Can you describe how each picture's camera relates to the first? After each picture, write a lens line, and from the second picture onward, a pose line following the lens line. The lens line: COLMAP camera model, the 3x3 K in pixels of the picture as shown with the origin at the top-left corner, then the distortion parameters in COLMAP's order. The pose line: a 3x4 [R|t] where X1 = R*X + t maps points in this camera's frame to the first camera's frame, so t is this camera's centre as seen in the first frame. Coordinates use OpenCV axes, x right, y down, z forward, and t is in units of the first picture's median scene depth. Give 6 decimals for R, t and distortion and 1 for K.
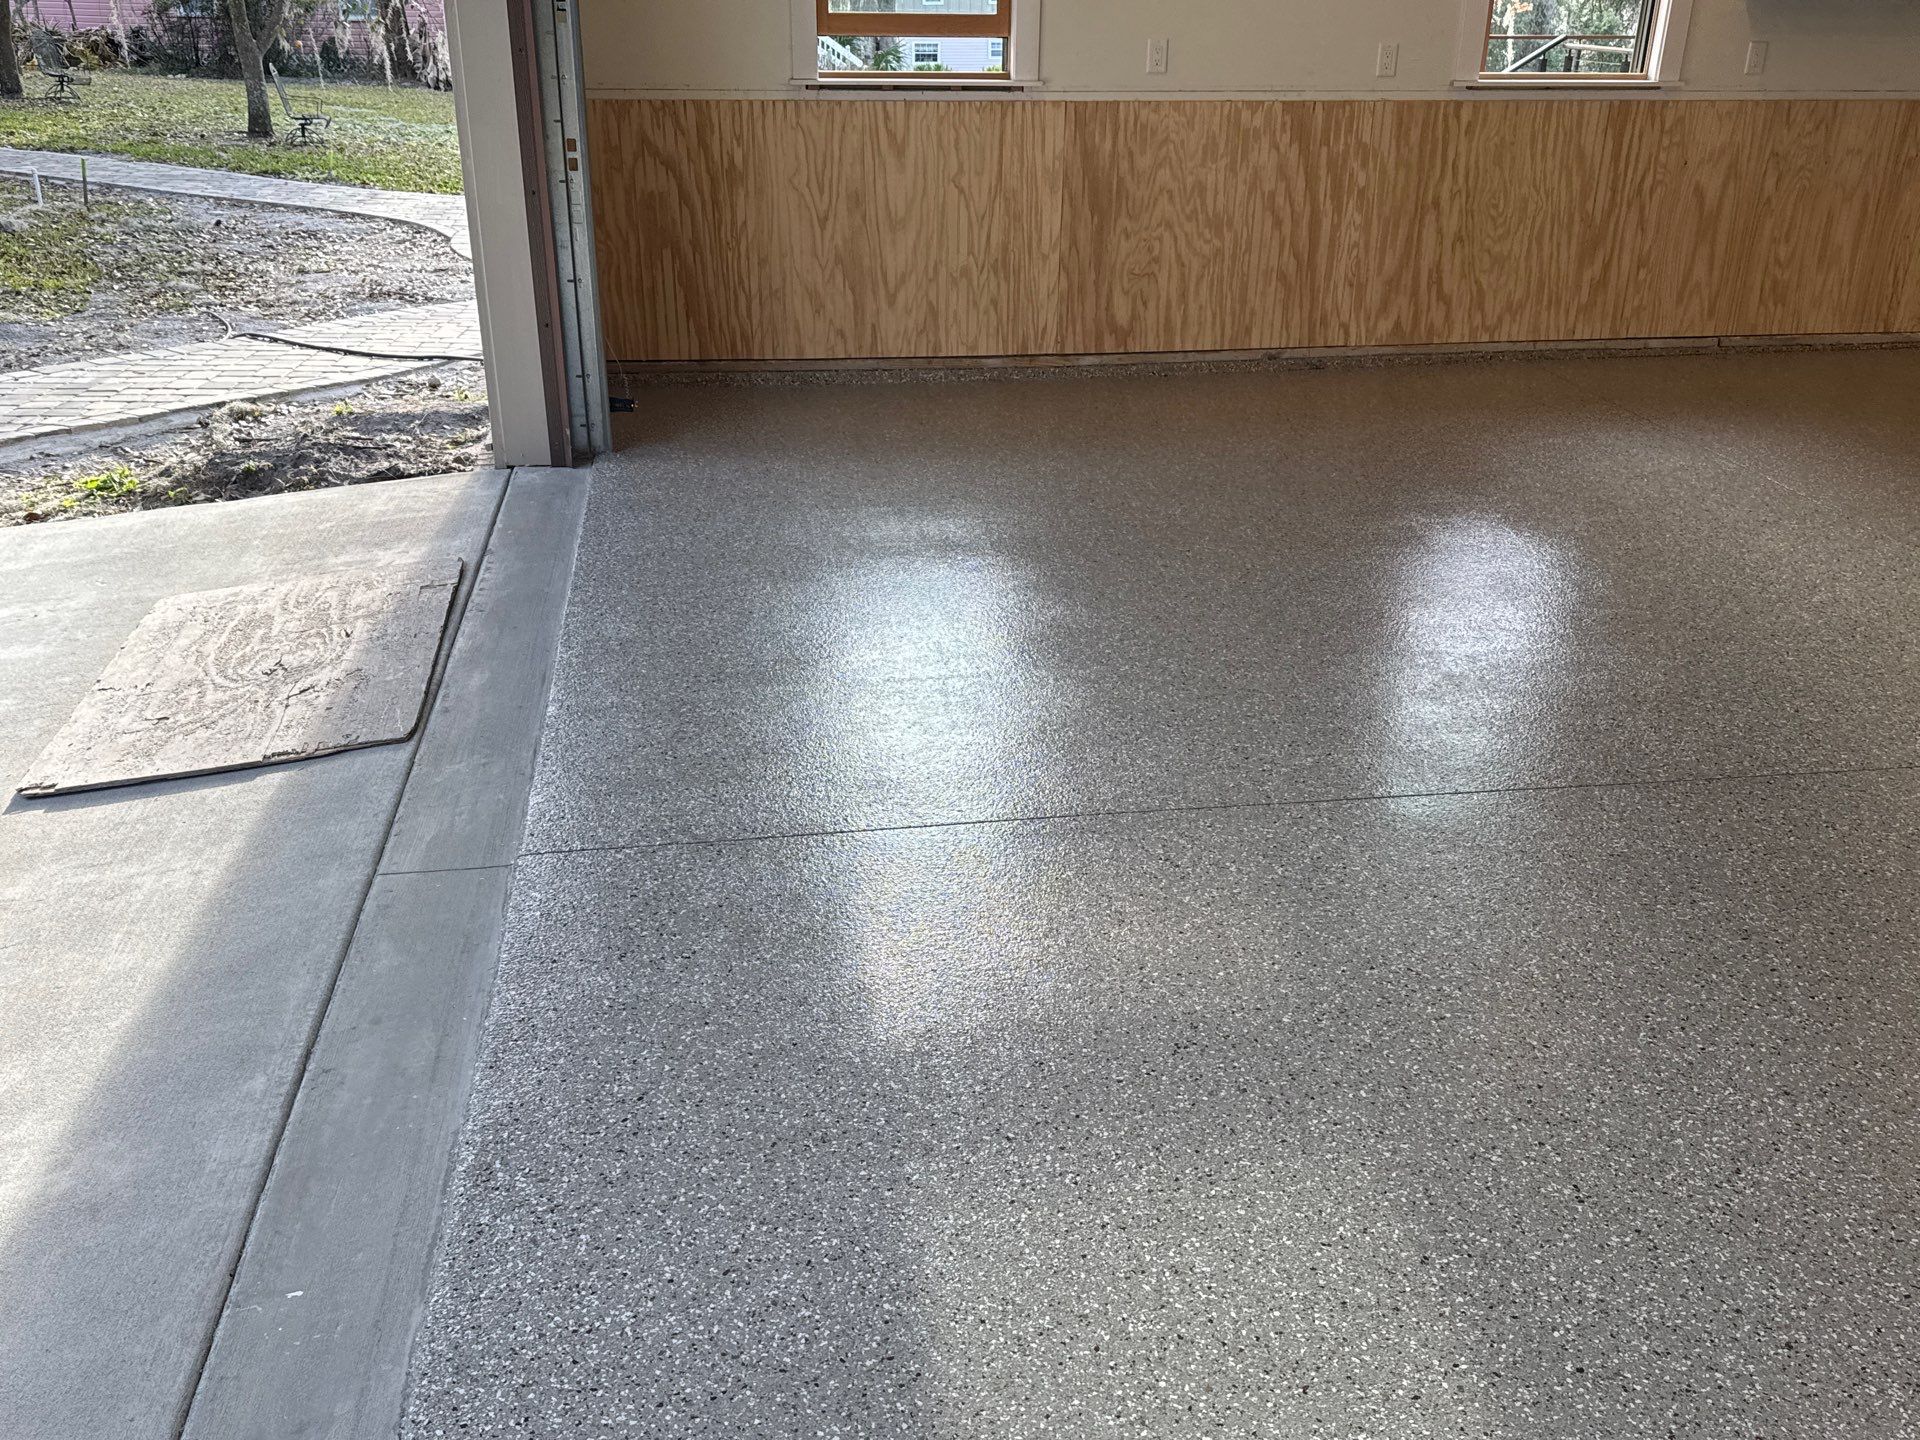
lens RADIAL K [[1696.9, 0, 957.1], [0, 1696.9, 722.0], [0, 0, 1]] dist [0.061732, -0.097805]
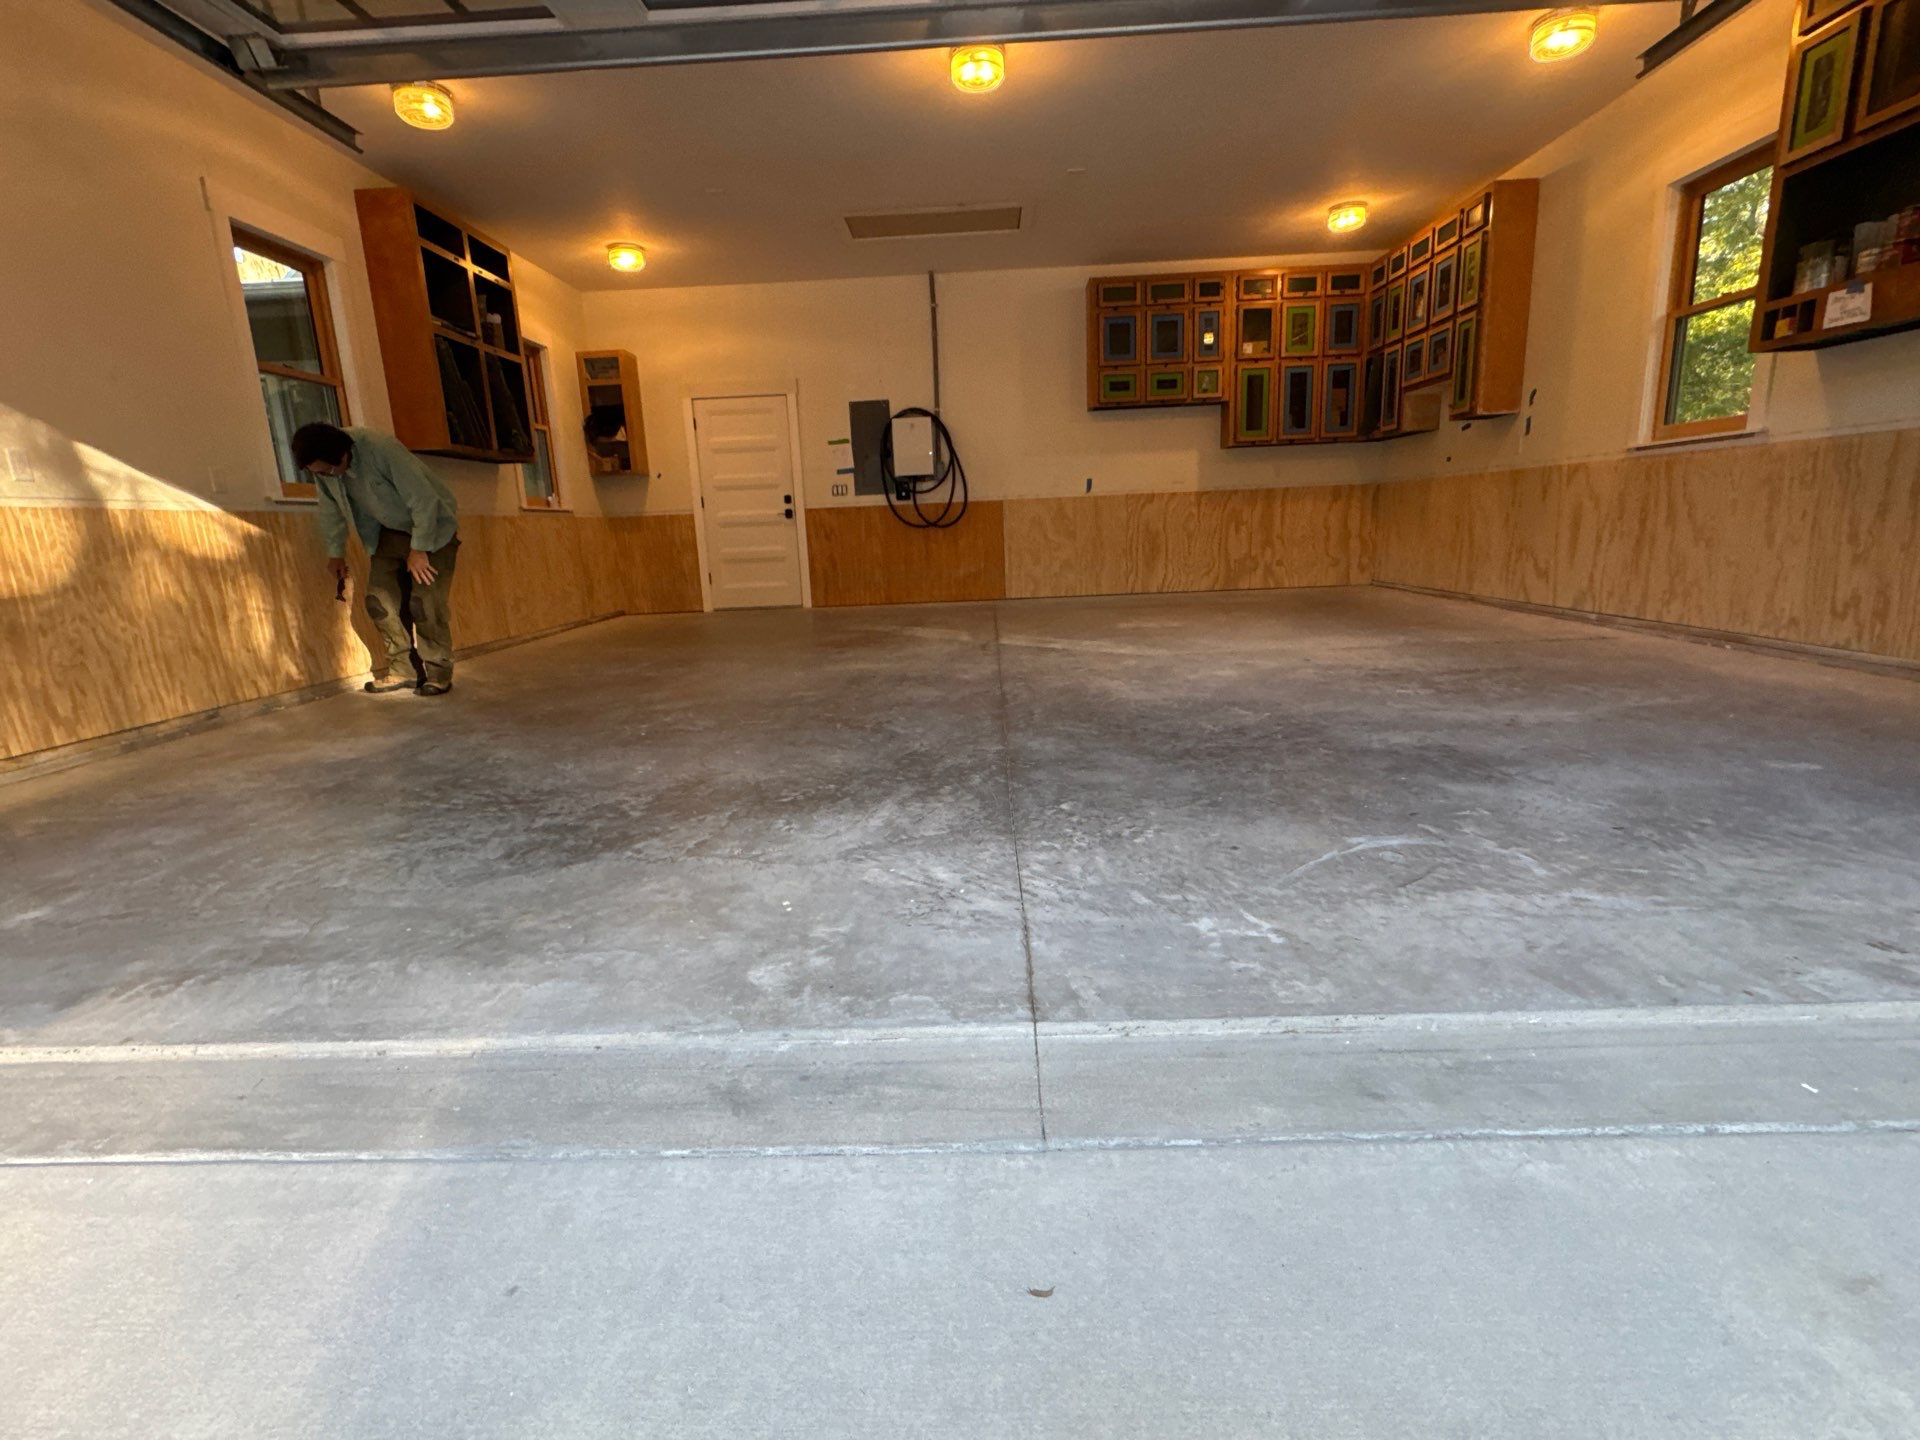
lens RADIAL K [[868.4, 0, 970.9], [0, 868.4, 717.7], [0, 0, 1]] dist [-0.003421, -0.000728]
pose [[0.163924, -0.230328, 0.959207, -0.313976], [0.443306, 0.885846, 0.136953, -0.065681], [-0.881254, 0.402772, 0.247317, 0.405528]]
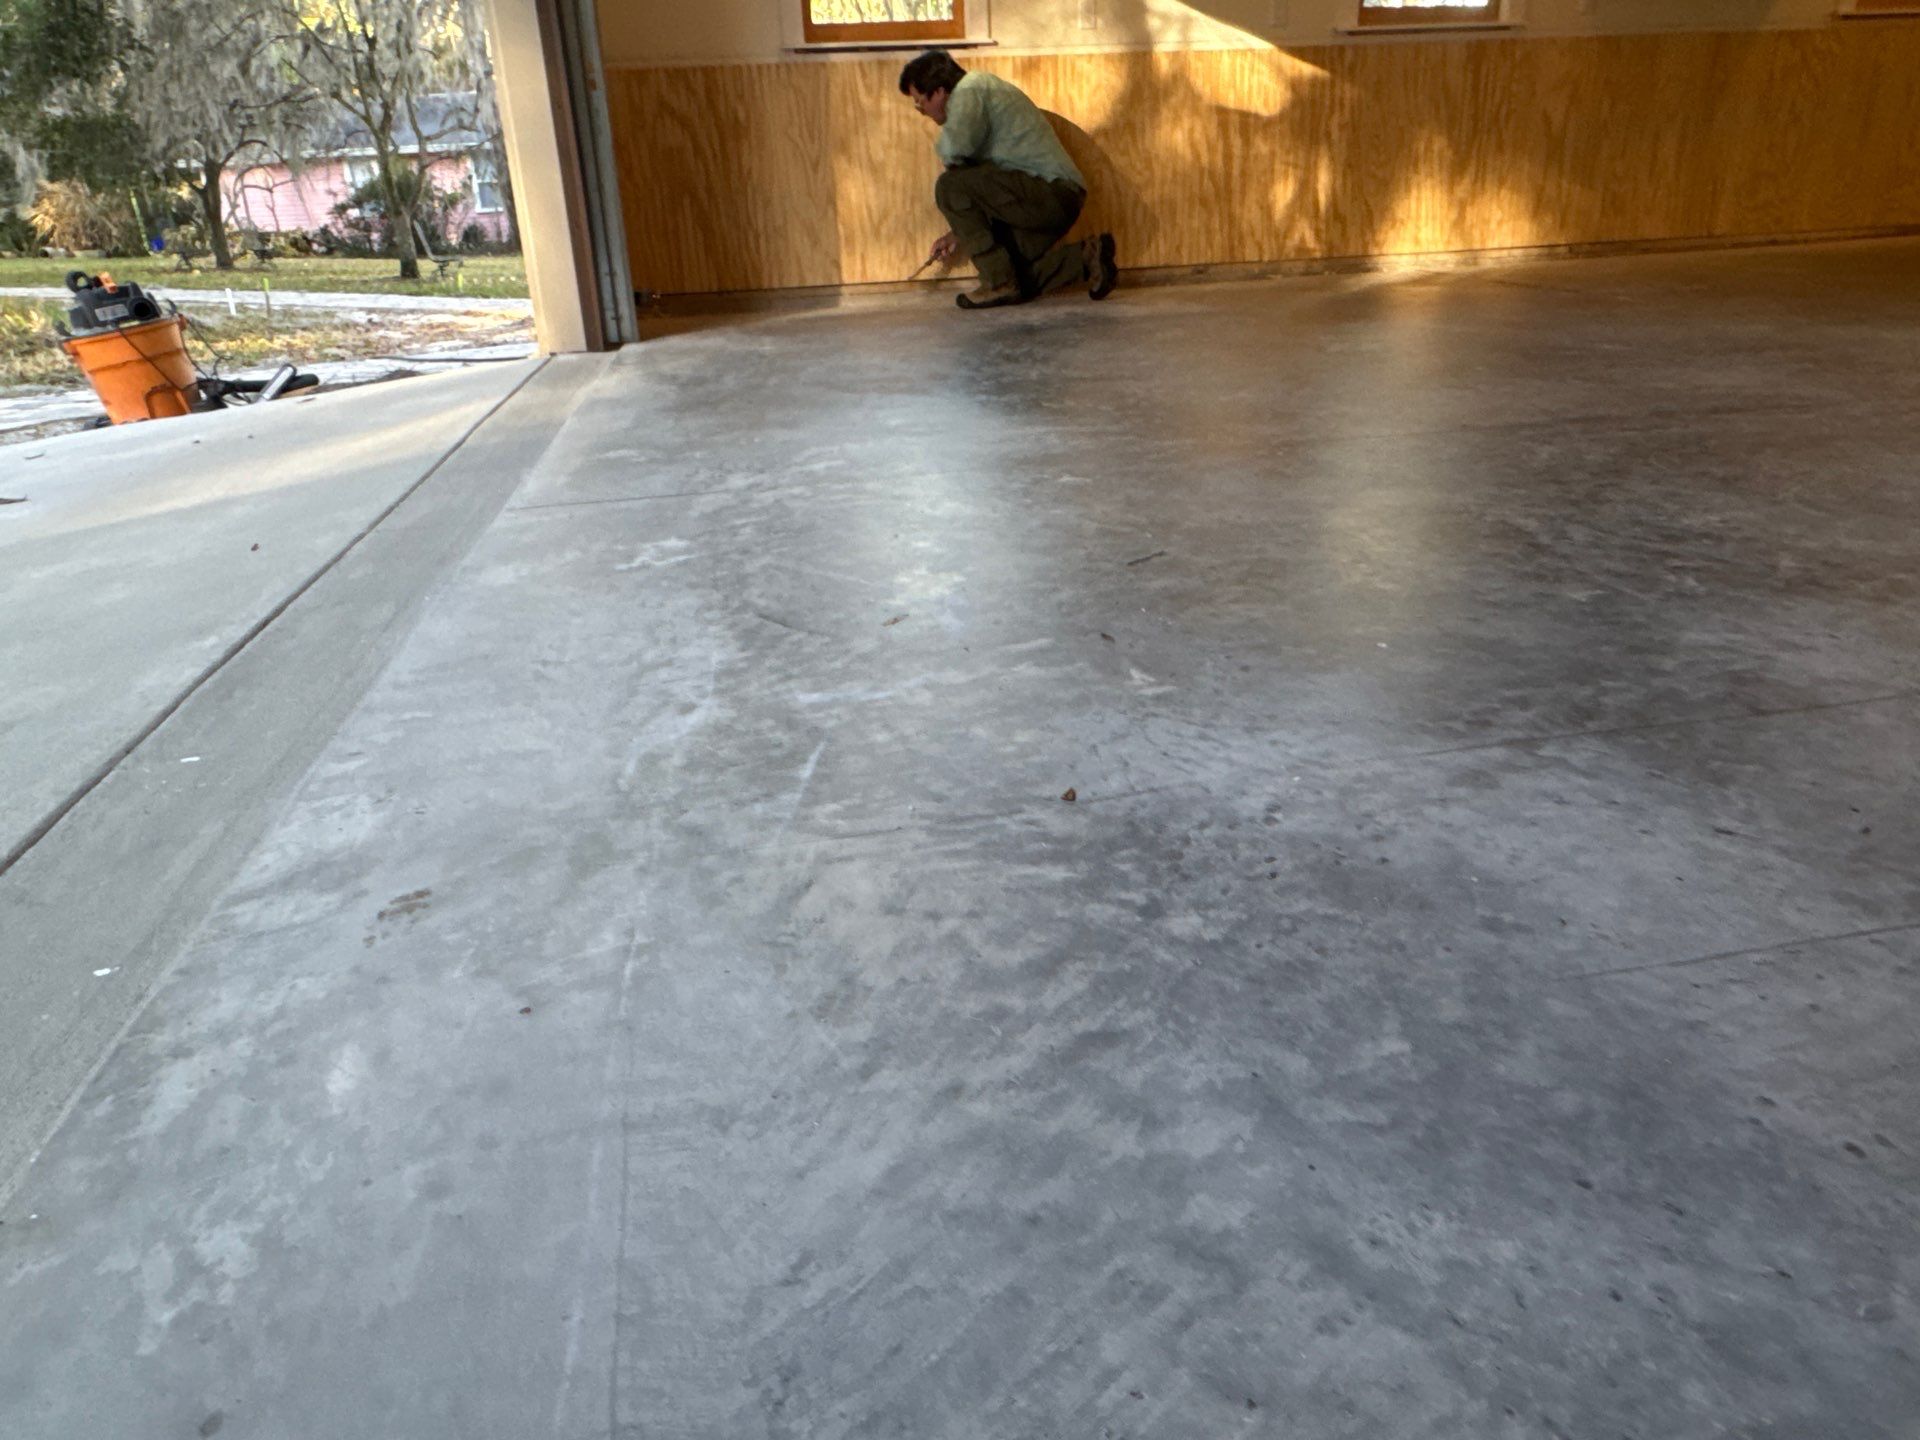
lens RADIAL K [[1303.9, 0, 954.8], [0, 1303.9, 709.6], [0, 0, 1]] dist [-0.005411, 0.002078]
pose [[0.998595, -0.050741, -0.015290, 0.013044], [0.050257, 0.998269, -0.030552, 0.114869], [0.016813, 0.029740, 0.999416, 0.098825]]
